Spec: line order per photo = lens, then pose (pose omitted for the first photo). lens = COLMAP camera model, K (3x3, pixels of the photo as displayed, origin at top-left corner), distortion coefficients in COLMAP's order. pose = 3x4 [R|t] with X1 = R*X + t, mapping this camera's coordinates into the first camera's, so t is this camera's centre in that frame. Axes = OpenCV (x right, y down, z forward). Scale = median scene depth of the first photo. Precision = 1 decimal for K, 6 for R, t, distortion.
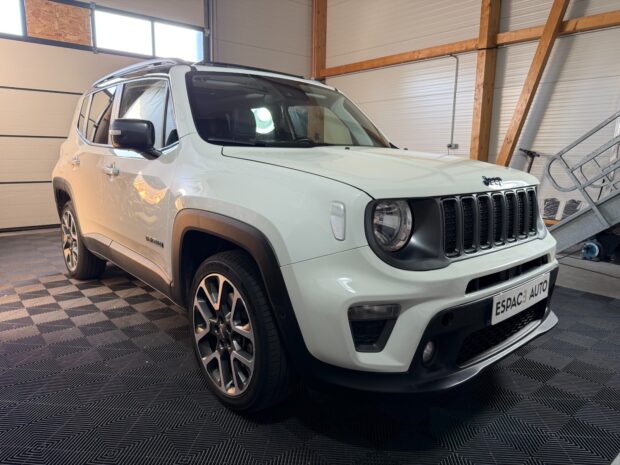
lens RADIAL K [[444.3, 0, 309.6], [0, 444.3, 226.7], [0, 0, 1]] dist [0.069904, -0.105576]
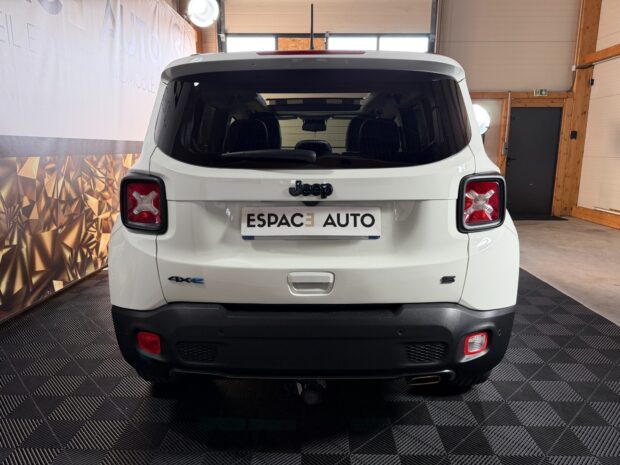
lens RADIAL K [[444.3, 0, 309.6], [0, 444.3, 226.7], [0, 0, 1]] dist [0.069904, -0.105576]
pose [[0.747263, 0.104365, -0.656282, 0.847245], [-0.100536, 0.993978, 0.043593, -0.086360], [0.656879, 0.033405, 0.753255, 0.237386]]
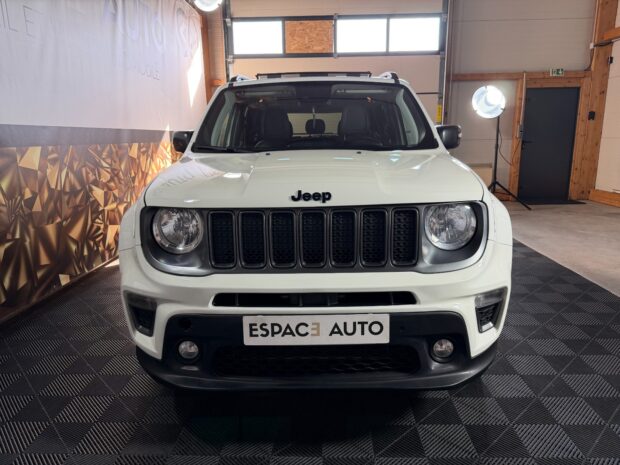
lens RADIAL K [[444.3, 0, 309.6], [0, 444.3, 226.7], [0, 0, 1]] dist [0.069904, -0.105576]
pose [[0.735518, 0.109253, -0.668639, 0.804040], [-0.083162, 0.994008, 0.070937, -0.082026], [0.672382, 0.003430, 0.740196, 0.269238]]
